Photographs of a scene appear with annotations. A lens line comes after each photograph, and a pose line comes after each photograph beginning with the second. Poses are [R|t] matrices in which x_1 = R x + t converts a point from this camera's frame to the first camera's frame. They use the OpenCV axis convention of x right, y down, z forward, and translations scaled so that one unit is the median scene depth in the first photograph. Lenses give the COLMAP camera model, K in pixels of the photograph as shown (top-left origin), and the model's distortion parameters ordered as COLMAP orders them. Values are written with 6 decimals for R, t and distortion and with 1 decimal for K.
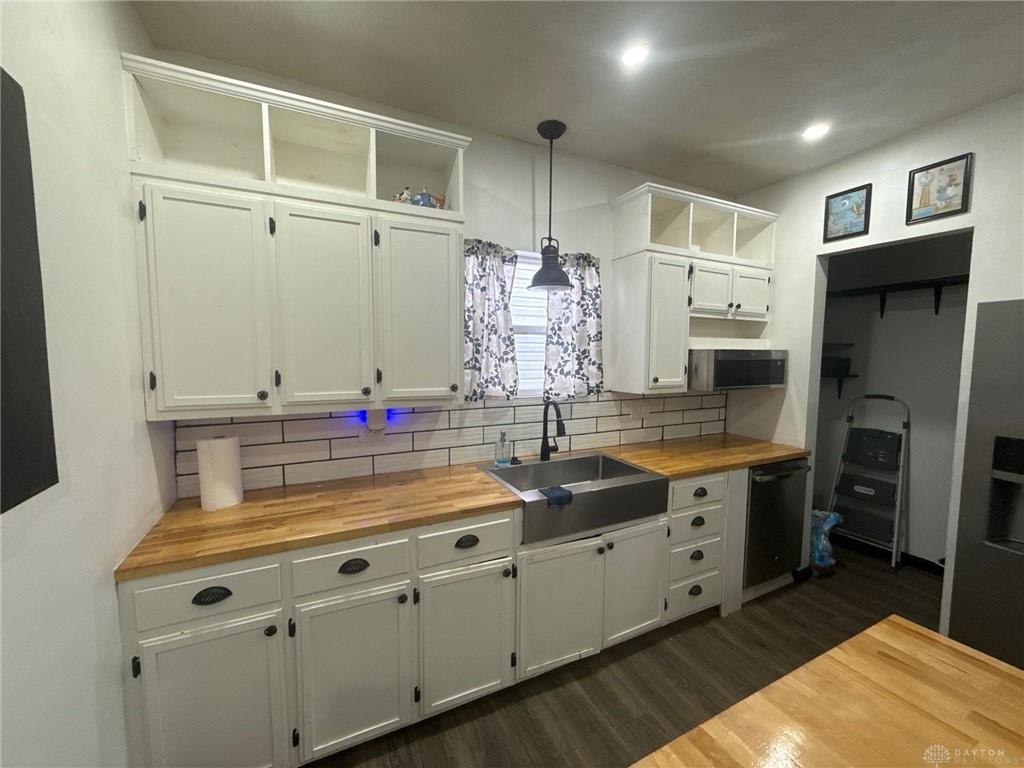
lens RADIAL K [[412.3, 0, 510.9], [0, 412.3, 385.0], [0, 0, 1]] dist [-0.001631, -0.000068]
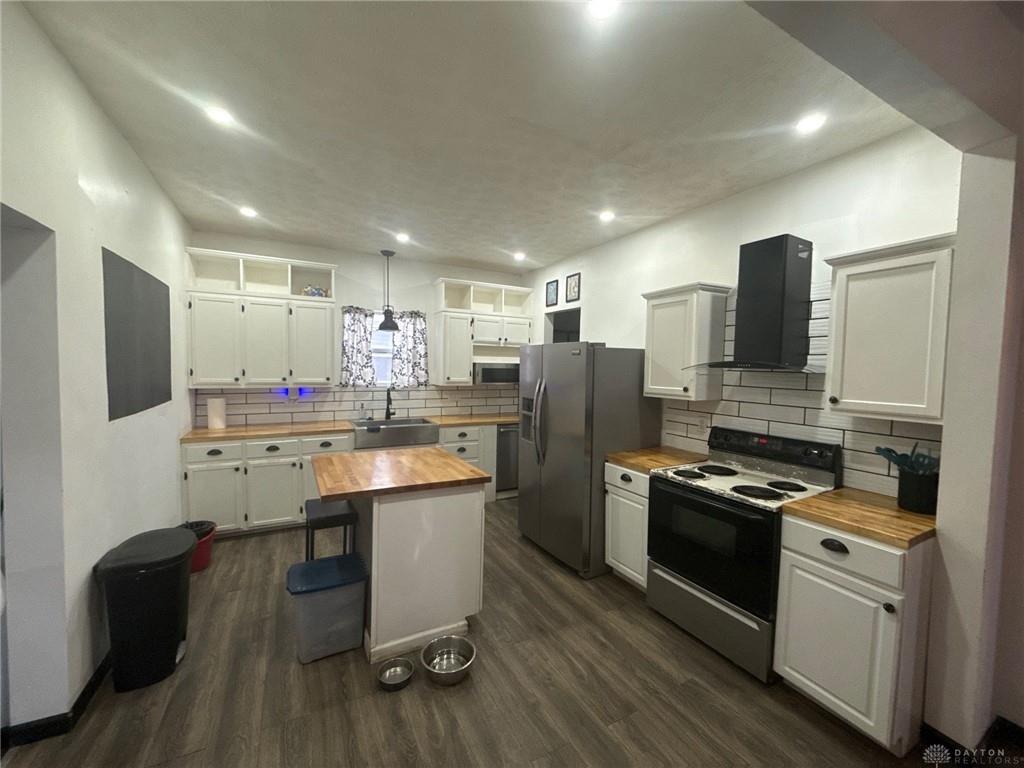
lens RADIAL K [[412.3, 0, 511.7], [0, 412.3, 385.1], [0, 0, 1]] dist [-0.001631, -0.000068]
pose [[0.999149, 0.011851, 0.039497, 0.609760], [-0.010749, 0.999550, -0.027993, 0.074064], [-0.039811, 0.027545, 0.998827, -0.985348]]
